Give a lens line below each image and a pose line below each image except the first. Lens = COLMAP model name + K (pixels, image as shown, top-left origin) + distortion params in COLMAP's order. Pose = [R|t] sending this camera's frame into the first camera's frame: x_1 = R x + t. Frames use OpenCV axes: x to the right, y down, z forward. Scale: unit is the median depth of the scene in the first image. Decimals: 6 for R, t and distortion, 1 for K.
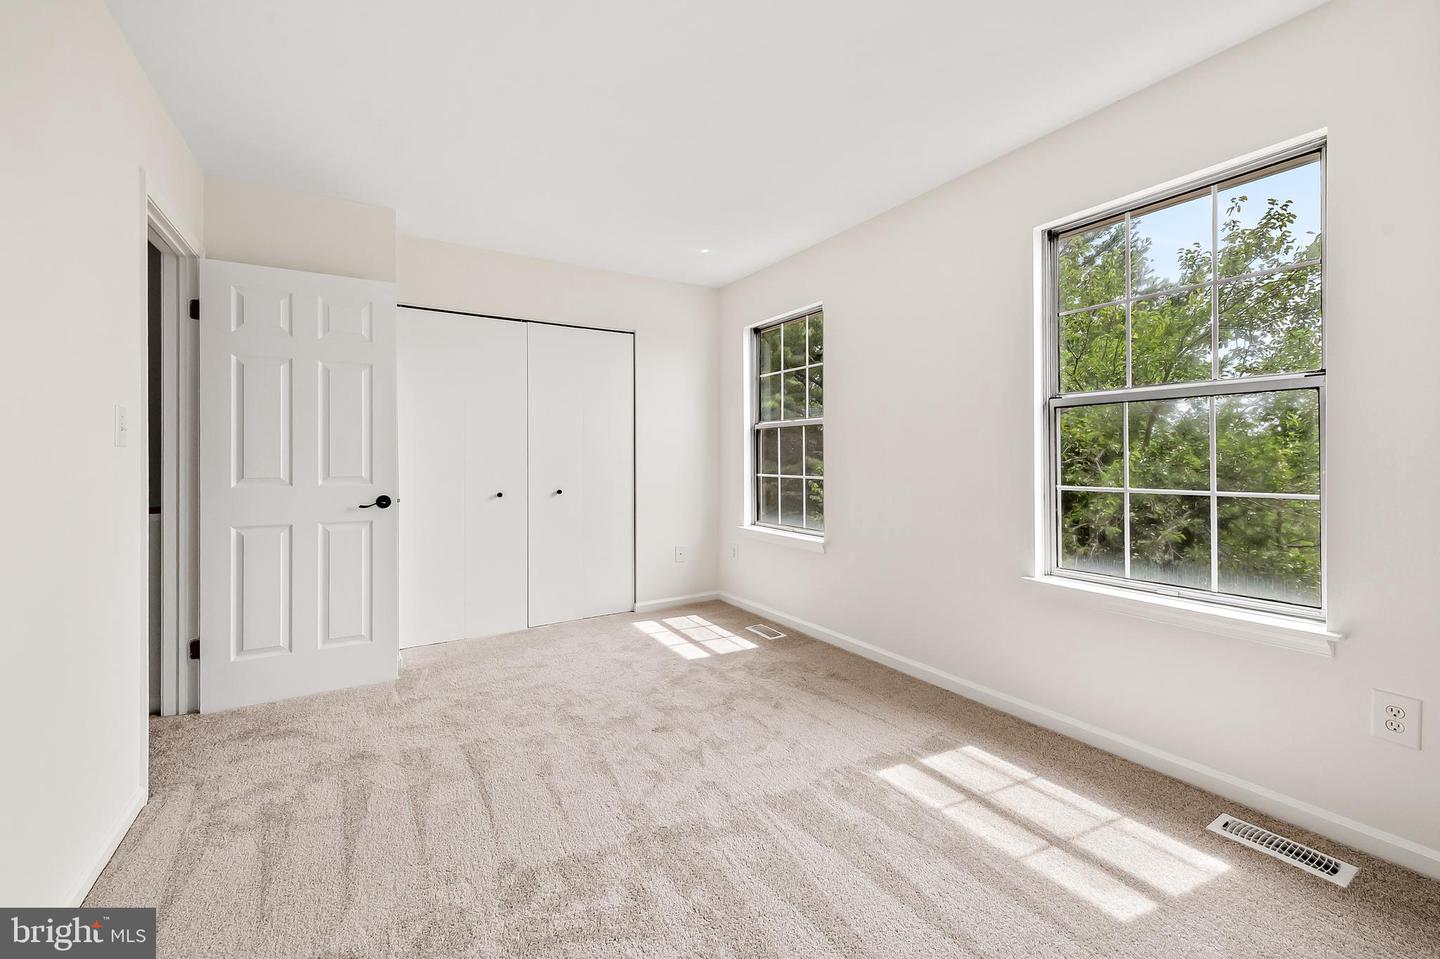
lens RADIAL K [[579.5, 0, 727.0], [0, 579.5, 450.9], [0, 0, 1]] dist [0.004321, -0.000331]
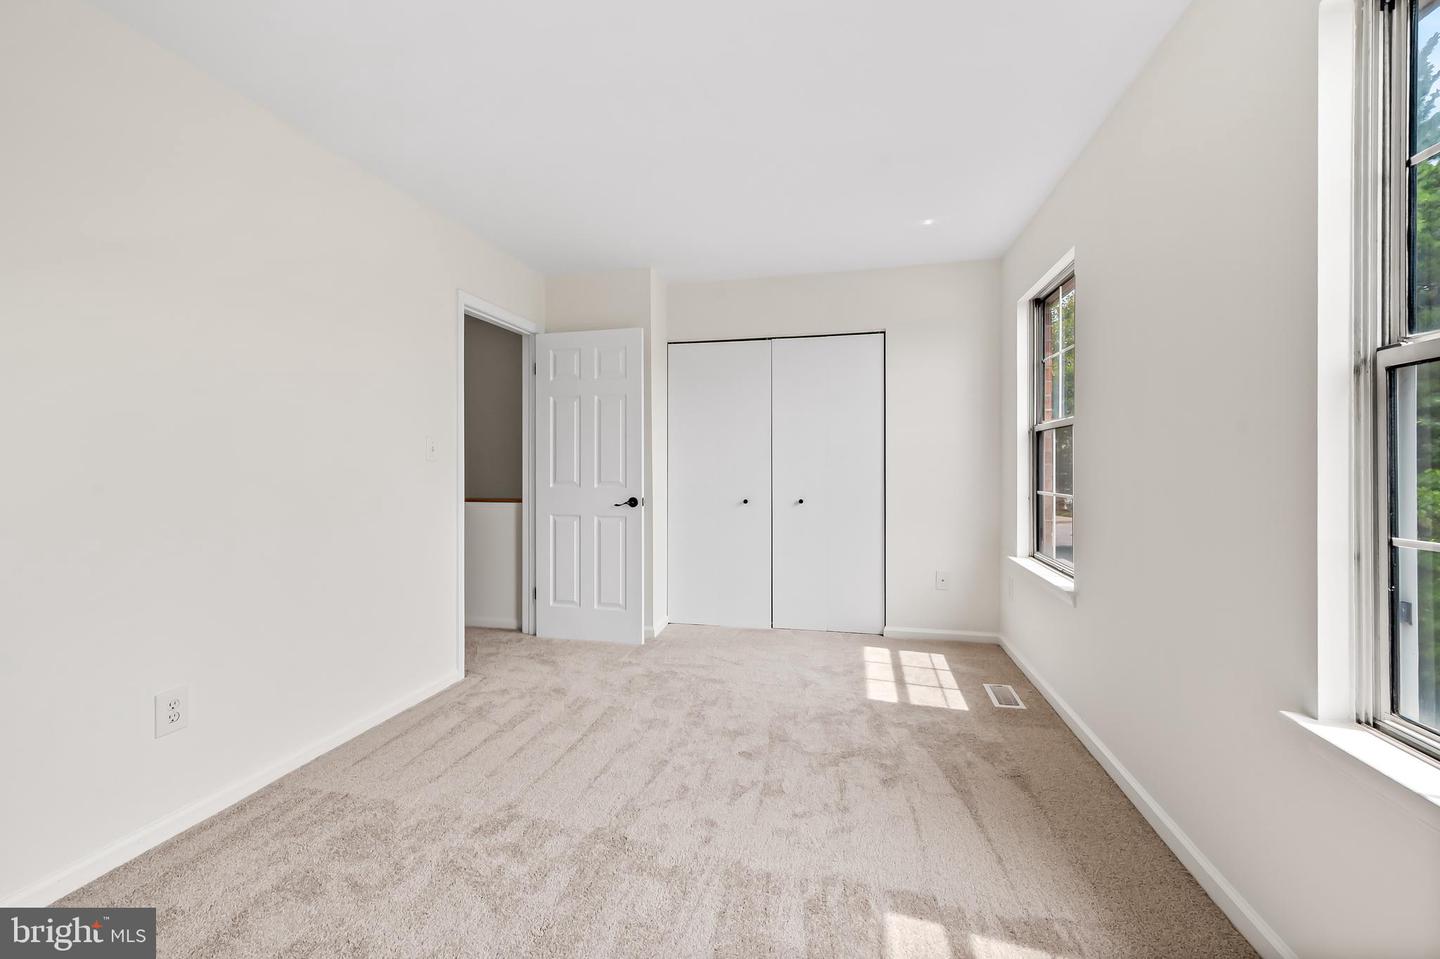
lens RADIAL K [[575.7, 0, 728.6], [0, 575.7, 466.3], [0, 0, 1]] dist [0.012903, -0.004354]
pose [[0.710821, 0.004595, -0.703358, 0.472234], [0.004645, 0.999926, 0.011227, -0.004067], [0.703358, -0.011248, 0.710747, 0.275265]]
